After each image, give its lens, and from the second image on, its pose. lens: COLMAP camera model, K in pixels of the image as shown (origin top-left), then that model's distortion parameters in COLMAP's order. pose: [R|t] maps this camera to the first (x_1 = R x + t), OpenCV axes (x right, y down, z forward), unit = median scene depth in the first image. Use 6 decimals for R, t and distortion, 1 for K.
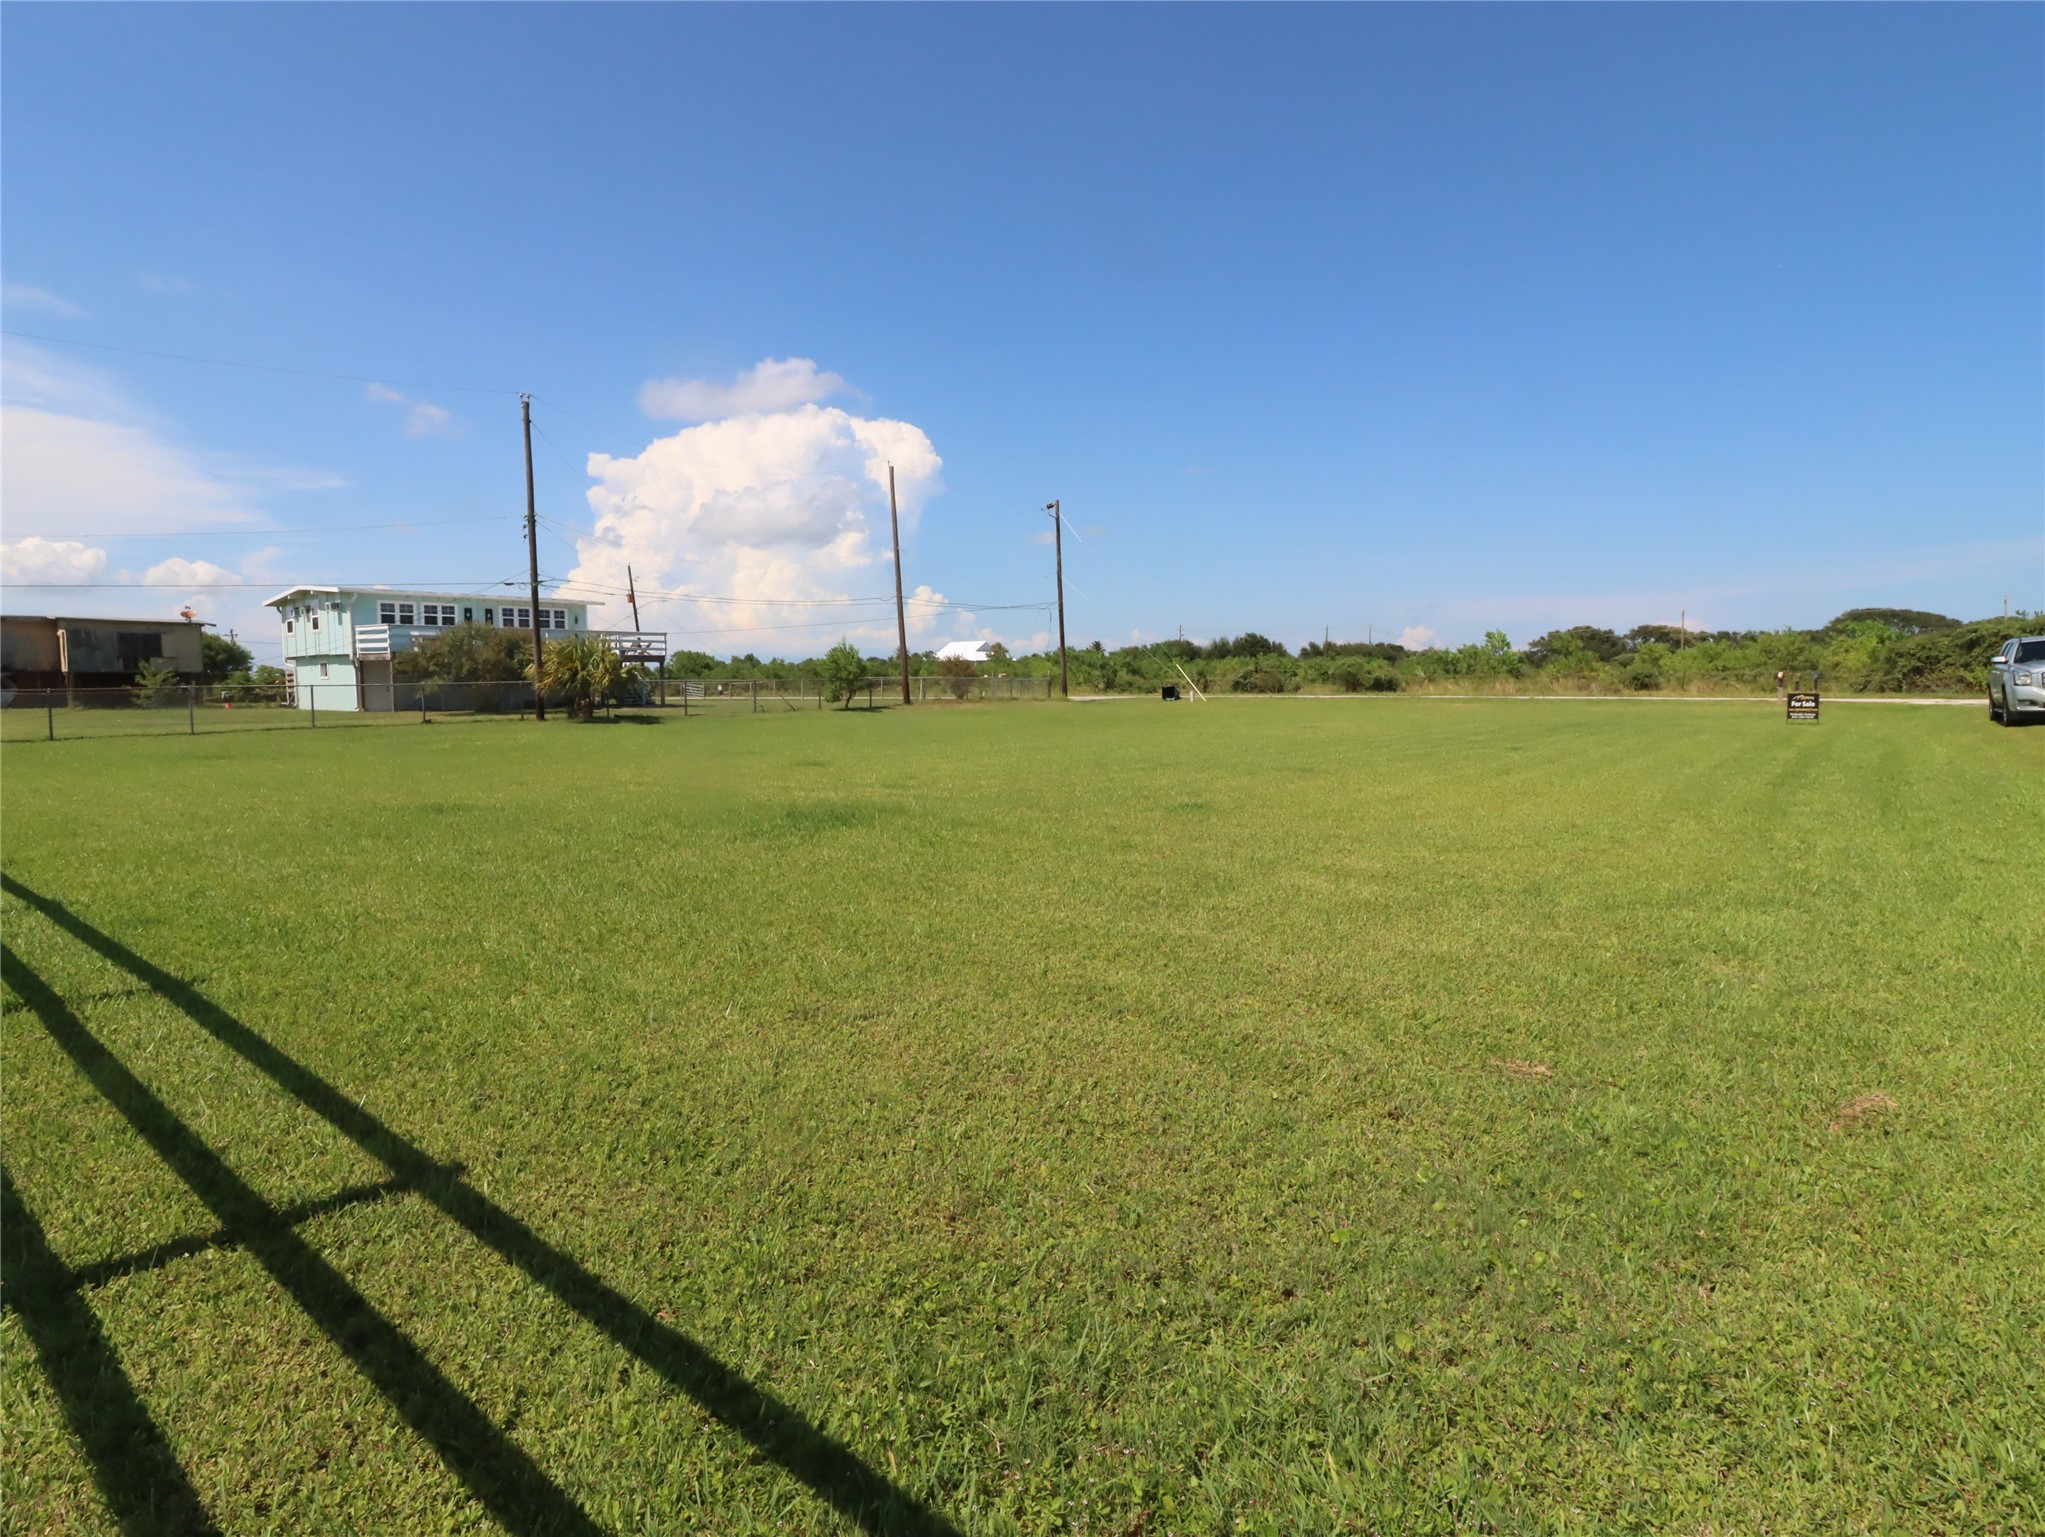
lens RADIAL K [[1092.2, 0, 1002.9], [0, 1092.2, 761.4], [0, 0, 1]] dist [0.004128, -0.001057]
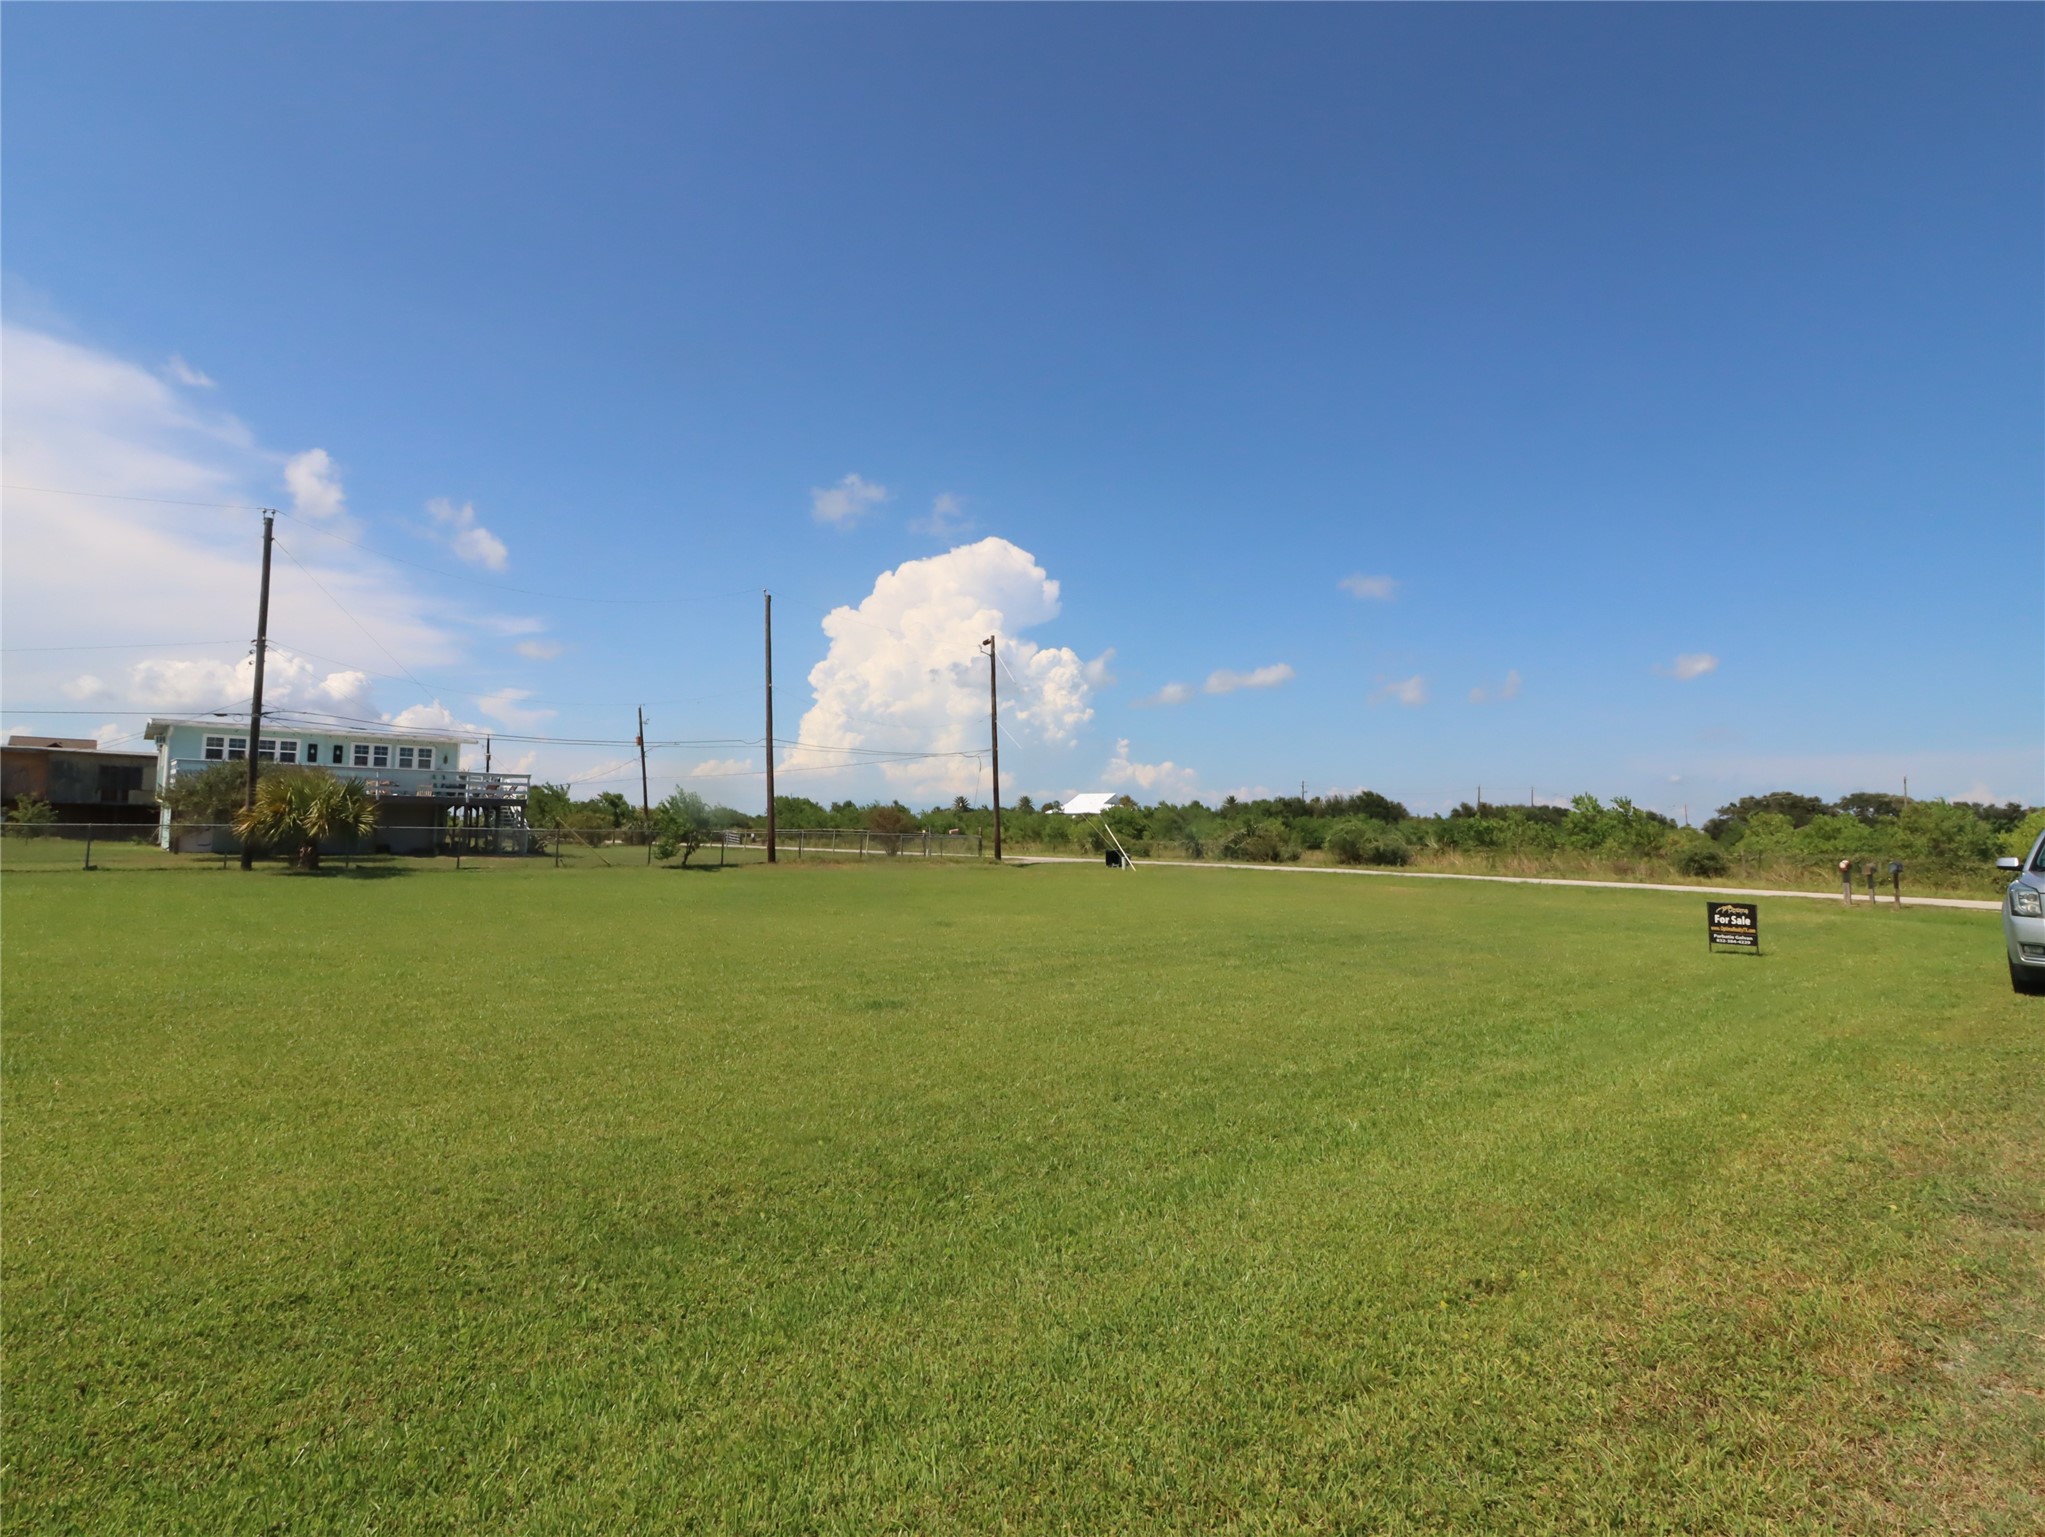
lens RADIAL K [[1092.2, 0, 1002.9], [0, 1092.2, 761.4], [0, 0, 1]] dist [0.004128, -0.001057]
pose [[0.986974, 0.018119, -0.159857, 0.183492], [-0.039917, 0.990147, -0.134222, -0.018304], [0.155850, 0.138855, 0.977972, 0.137591]]
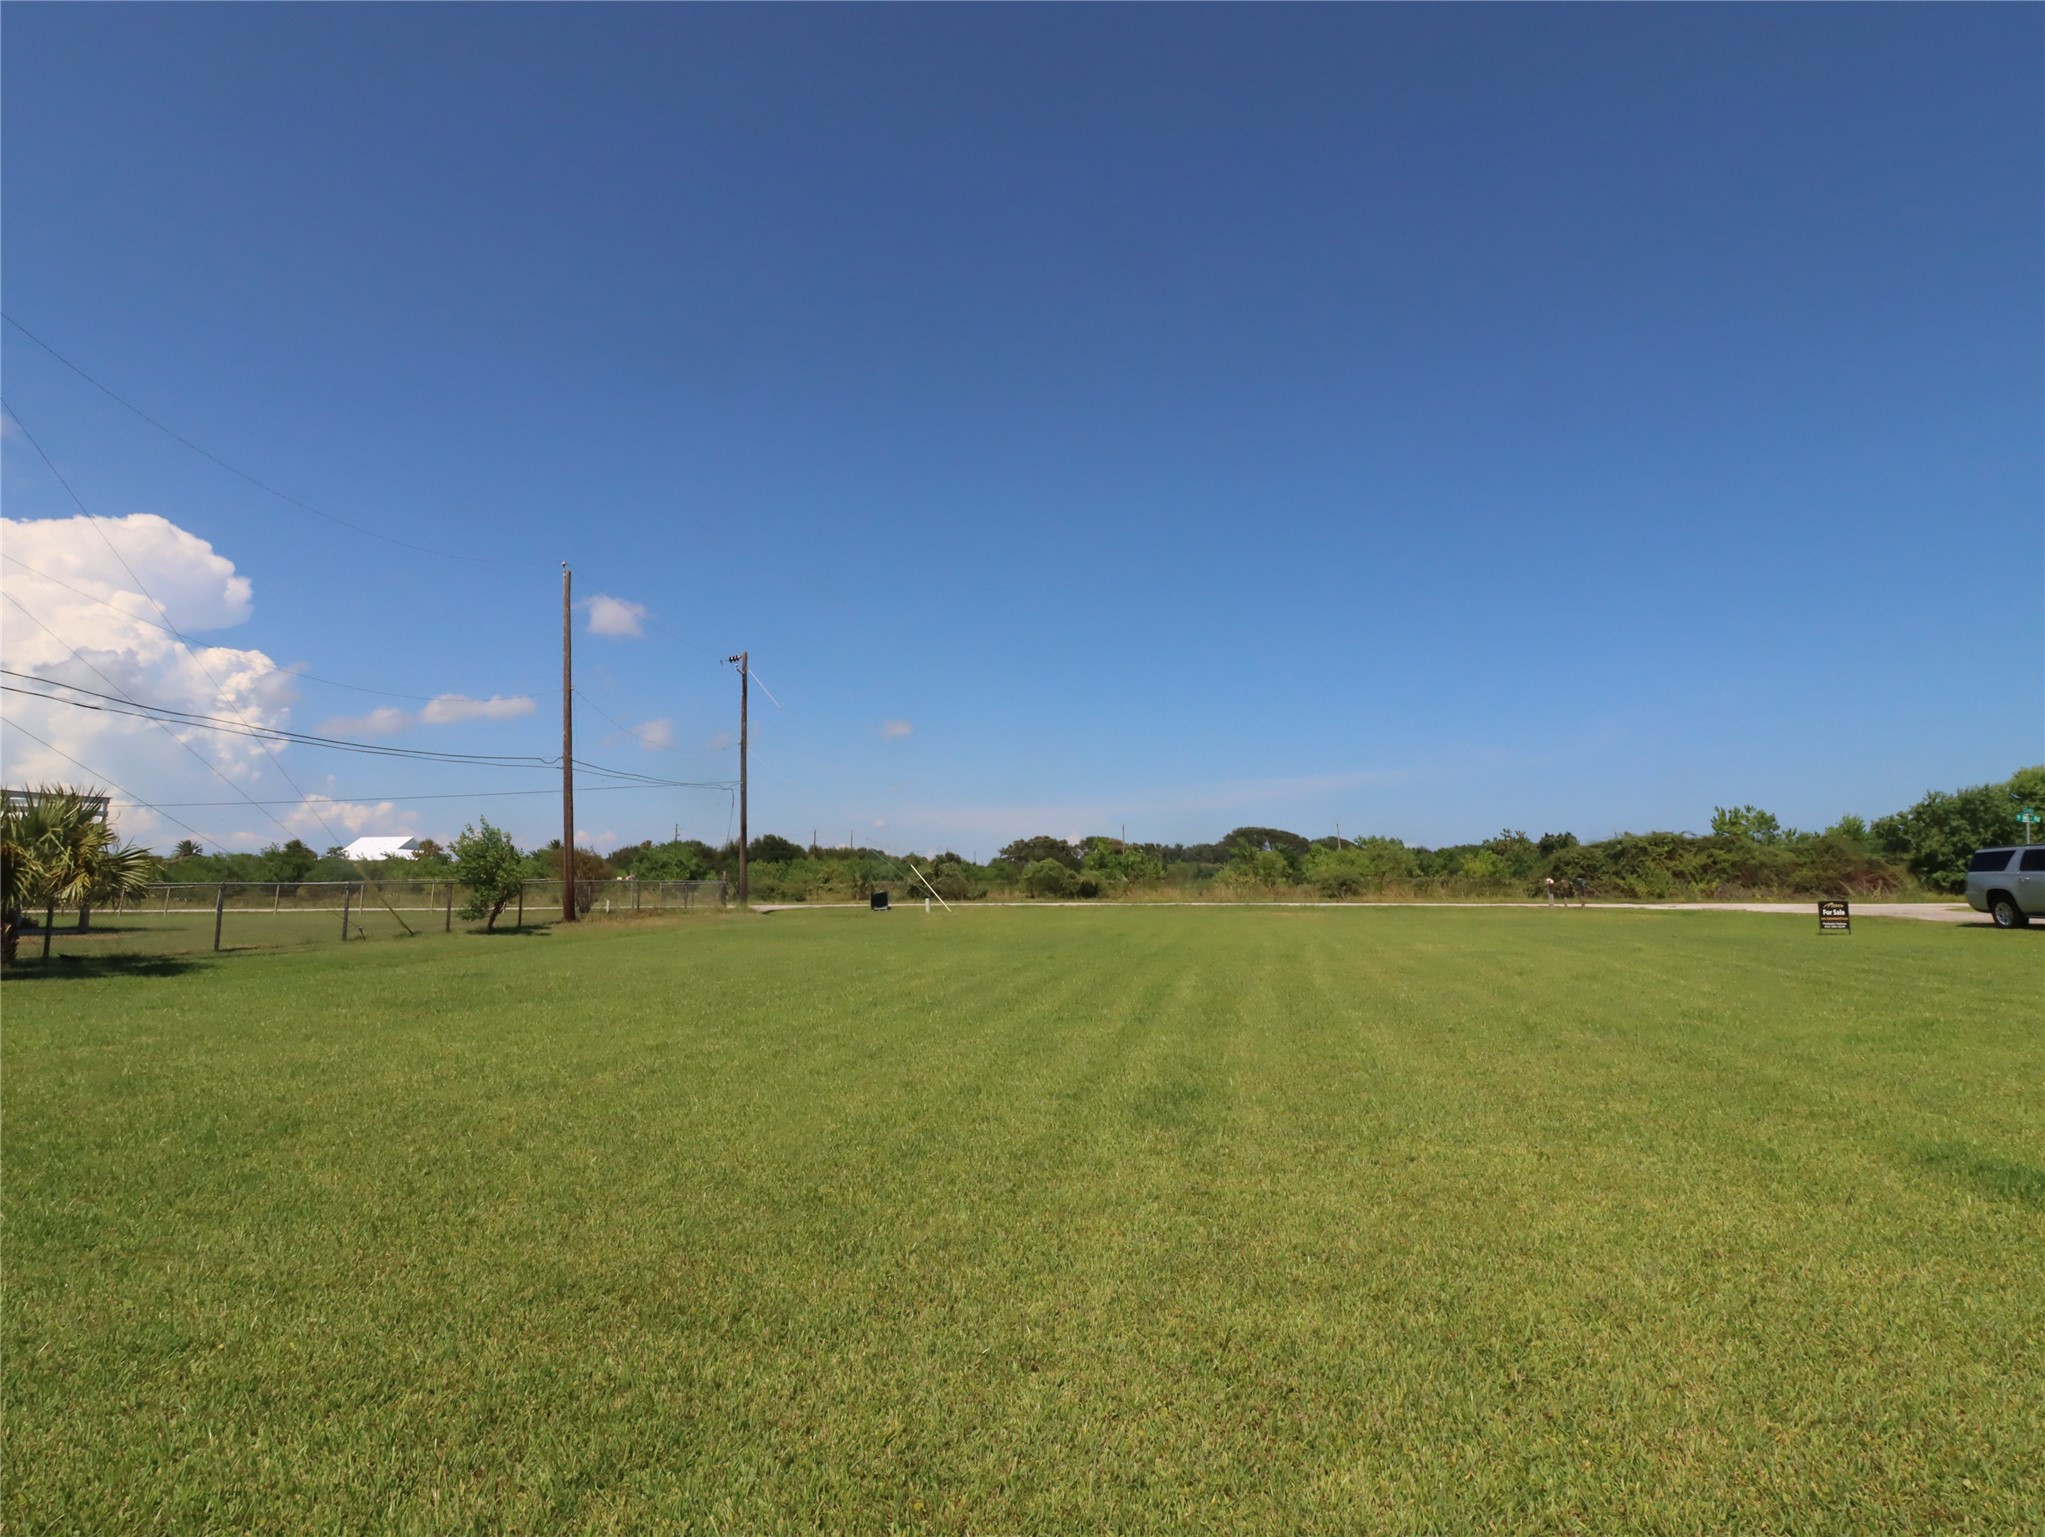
lens RADIAL K [[1092.2, 0, 1002.9], [0, 1092.2, 761.4], [0, 0, 1]] dist [0.004128, -0.001057]
pose [[0.872145, 0.057345, 0.485875, -0.148300], [0.033768, 0.983683, -0.176714, -0.016904], [-0.488080, 0.170527, 0.855978, 0.230936]]
